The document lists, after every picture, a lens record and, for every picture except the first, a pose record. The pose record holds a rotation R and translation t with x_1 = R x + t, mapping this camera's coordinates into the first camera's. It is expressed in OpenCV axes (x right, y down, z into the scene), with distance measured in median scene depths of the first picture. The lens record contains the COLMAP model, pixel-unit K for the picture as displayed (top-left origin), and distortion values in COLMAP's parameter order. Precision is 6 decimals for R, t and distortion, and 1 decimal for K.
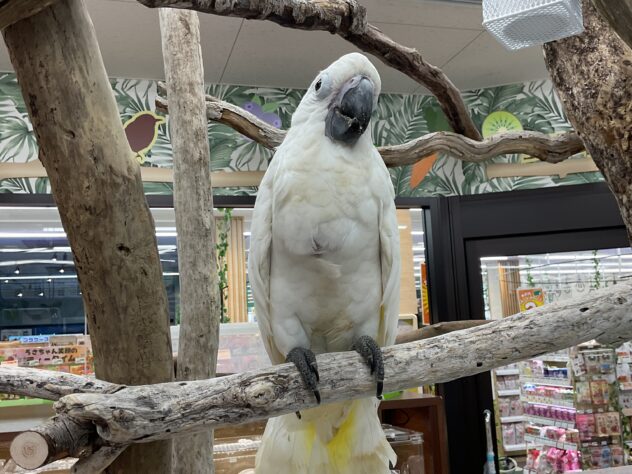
lens RADIAL K [[675.8, 0, 316.0], [0, 675.8, 237.0], [0, 0, 1]] dist [0.148374, -0.334576]
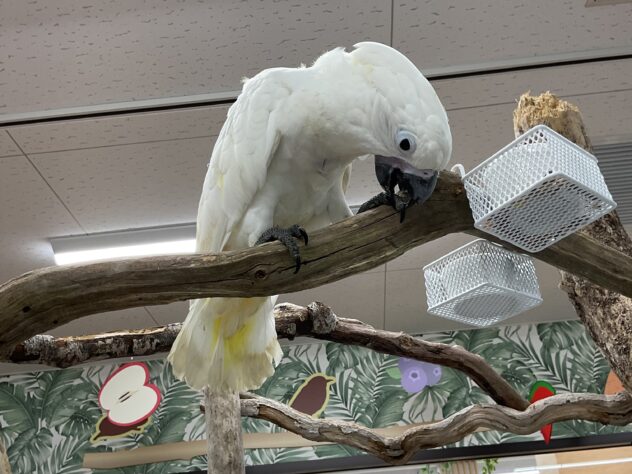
lens RADIAL K [[675.8, 0, 316.0], [0, 675.8, 237.0], [0, 0, 1]] dist [0.148374, -0.334576]
pose [[0.942210, -0.181789, -0.281412, 0.275466], [0.075843, 0.933912, -0.349365, -0.057978], [0.326325, 0.307832, 0.893729, 0.028419]]
